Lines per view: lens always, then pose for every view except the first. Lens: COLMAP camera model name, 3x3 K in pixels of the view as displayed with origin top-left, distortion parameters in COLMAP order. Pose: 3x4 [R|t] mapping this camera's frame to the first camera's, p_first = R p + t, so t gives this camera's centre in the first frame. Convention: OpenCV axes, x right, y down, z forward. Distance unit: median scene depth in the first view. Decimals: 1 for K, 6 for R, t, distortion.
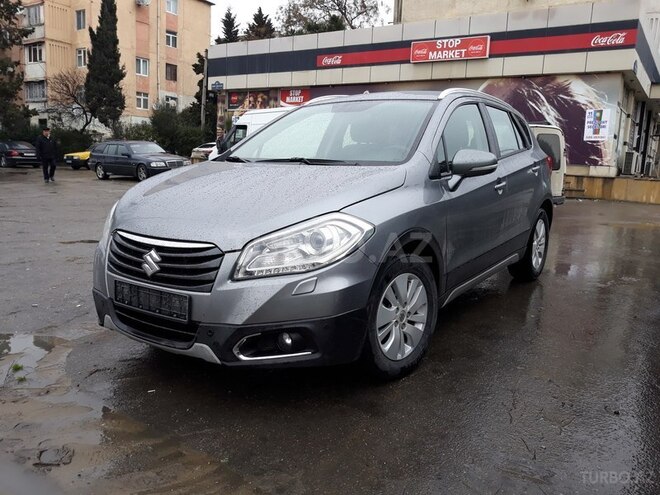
lens RADIAL K [[549.8, 0, 330.0], [0, 549.8, 247.5], [0, 0, 1]] dist [-0.001057, 0.005965]
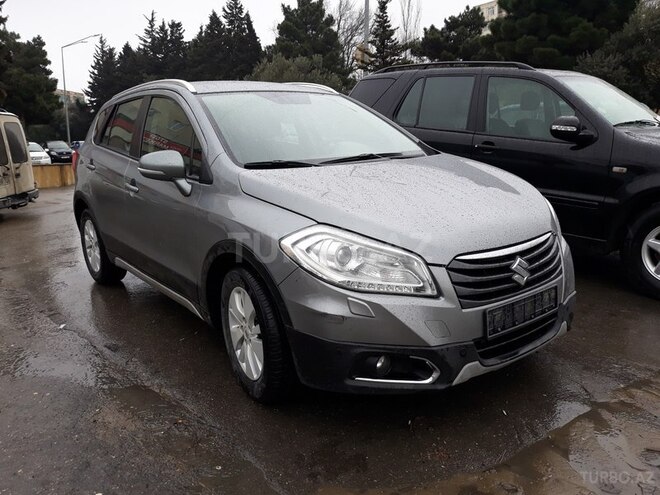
lens RADIAL K [[549.8, 0, 330.0], [0, 549.8, 247.5], [0, 0, 1]] dist [-0.001057, 0.005965]
pose [[0.324148, -0.227636, 0.918210, -0.159227], [0.203227, 0.964712, 0.167421, -0.029014], [-0.923919, 0.132335, 0.358971, 0.119835]]
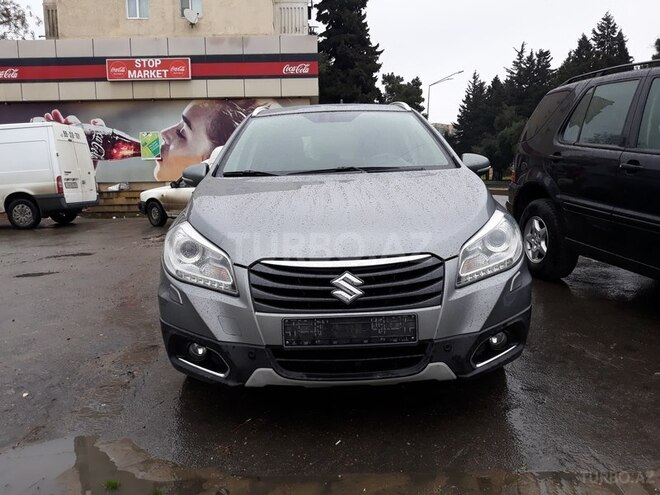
lens RADIAL K [[549.8, 0, 330.0], [0, 549.8, 247.5], [0, 0, 1]] dist [-0.001057, 0.005965]
pose [[0.823483, -0.120693, 0.554354, -0.101706], [0.142438, 0.989796, 0.003908, -0.005201], [-0.549169, 0.075743, 0.832272, 0.037326]]
